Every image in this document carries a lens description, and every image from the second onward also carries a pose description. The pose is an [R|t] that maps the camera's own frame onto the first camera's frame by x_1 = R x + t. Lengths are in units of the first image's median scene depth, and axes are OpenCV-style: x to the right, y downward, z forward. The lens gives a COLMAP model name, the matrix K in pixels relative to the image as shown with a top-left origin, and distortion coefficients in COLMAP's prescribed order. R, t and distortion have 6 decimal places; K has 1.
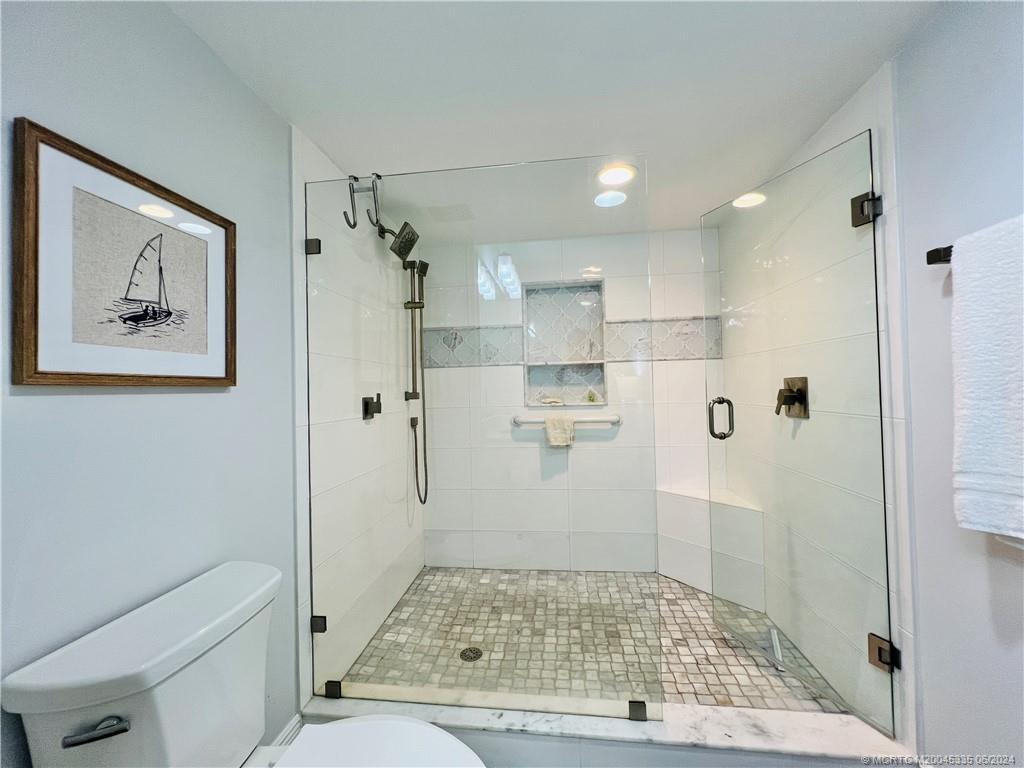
lens RADIAL K [[410.4, 0, 509.0], [0, 410.4, 381.3], [0, 0, 1]] dist [-0.000315, -0.000087]
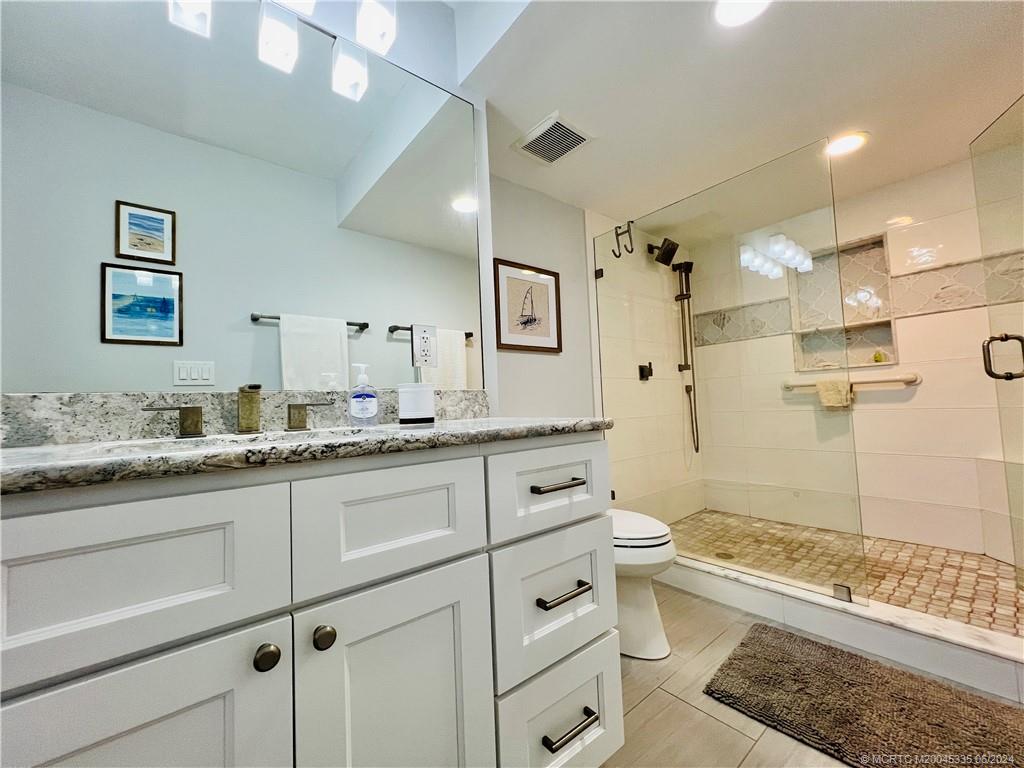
lens RADIAL K [[410.4, 0, 509.0], [0, 410.4, 381.3], [0, 0, 1]] dist [-0.000315, -0.000087]
pose [[0.718577, -0.044731, -0.694007, 0.295817], [0.035185, 0.998990, -0.027958, 0.109125], [0.694557, -0.004329, 0.719425, -0.347932]]
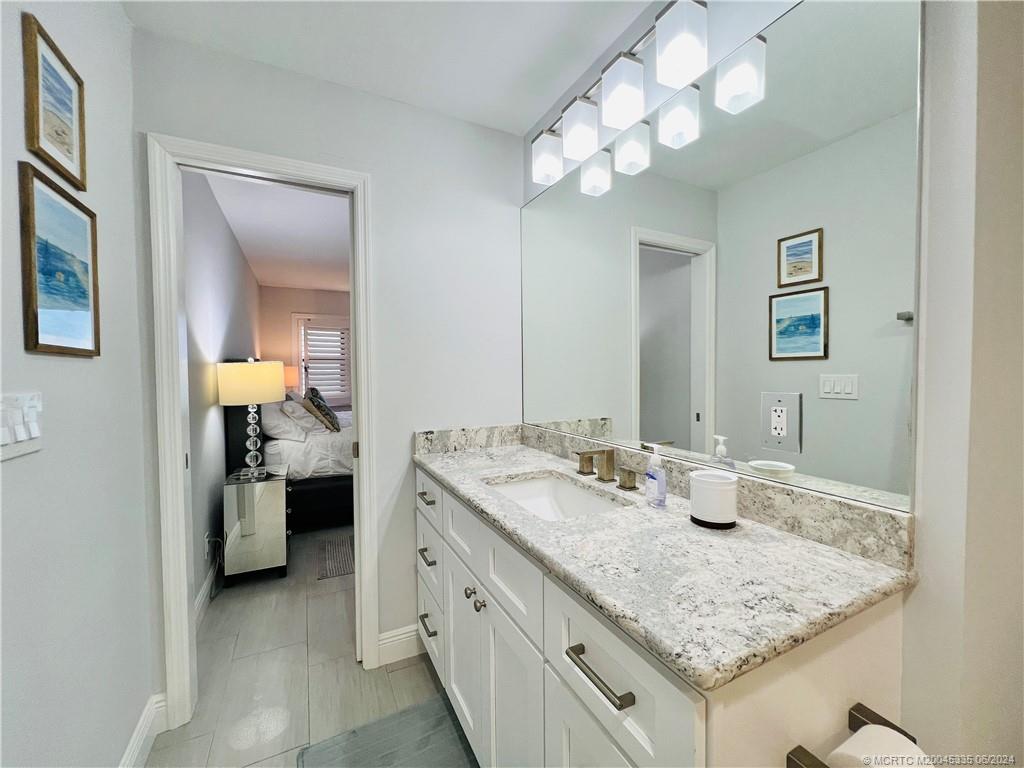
lens RADIAL K [[410.4, 0, 509.0], [0, 410.4, 381.3], [0, 0, 1]] dist [-0.000315, -0.000087]
pose [[-0.829529, 0.047016, -0.556481, 0.261362], [0.037822, 0.998892, 0.028015, -0.036502], [0.557182, 0.002192, -0.830388, 0.228519]]
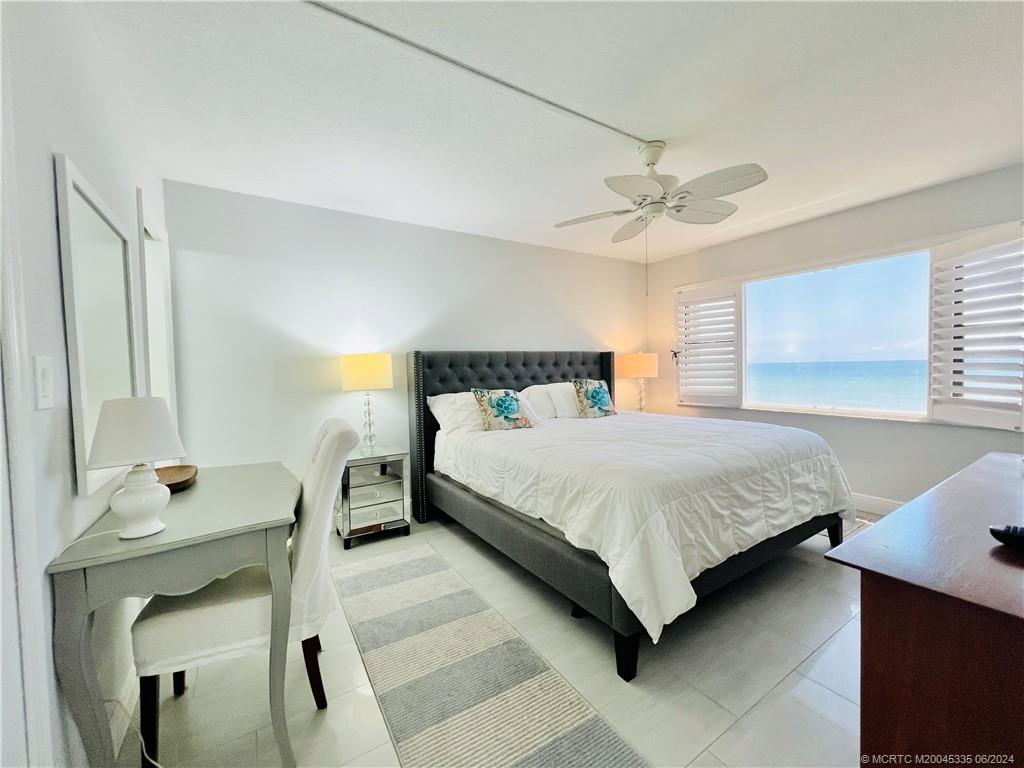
lens RADIAL K [[410.4, 0, 509.0], [0, 410.4, 381.3], [0, 0, 1]] dist [-0.000315, -0.000087]
pose [[-0.623818, 0.010149, 0.781504, -1.239861], [0.019986, 0.999796, 0.002970, 0.013326], [-0.781314, 0.017472, -0.623893, -0.725354]]
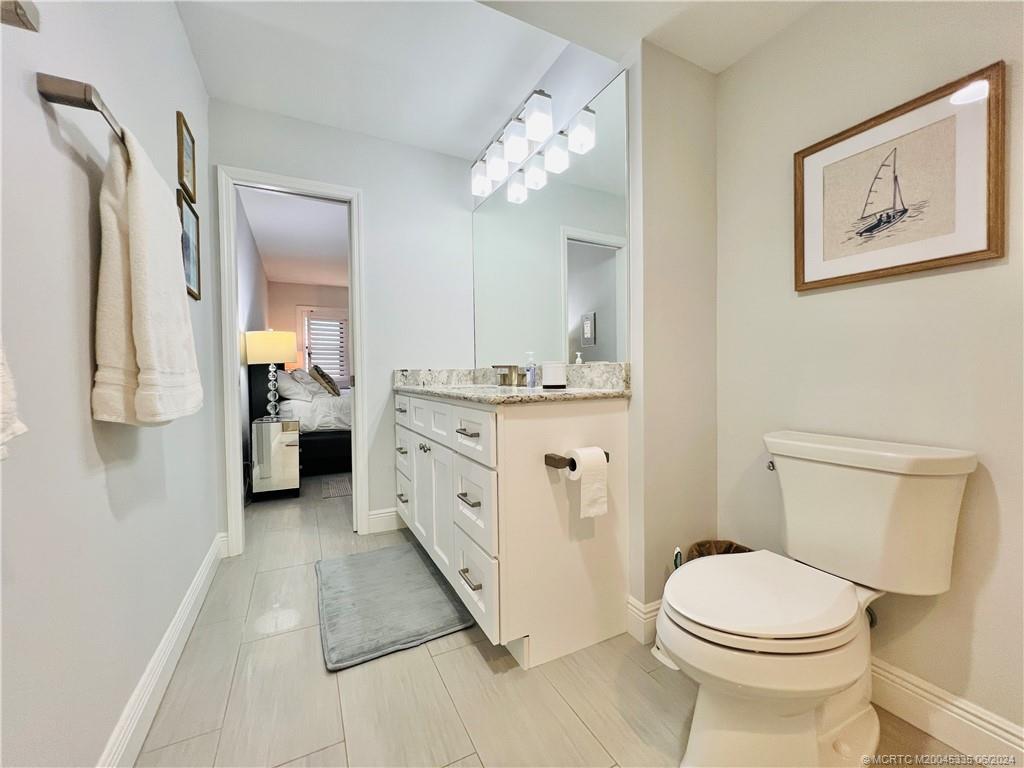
lens RADIAL K [[410.4, 0, 509.0], [0, 410.4, 381.3], [0, 0, 1]] dist [-0.000315, -0.000087]
pose [[-0.826796, 0.046558, -0.560572, 0.354854], [0.043686, 0.998873, 0.018528, 0.112619], [0.560803, -0.009170, -0.827899, 0.605181]]
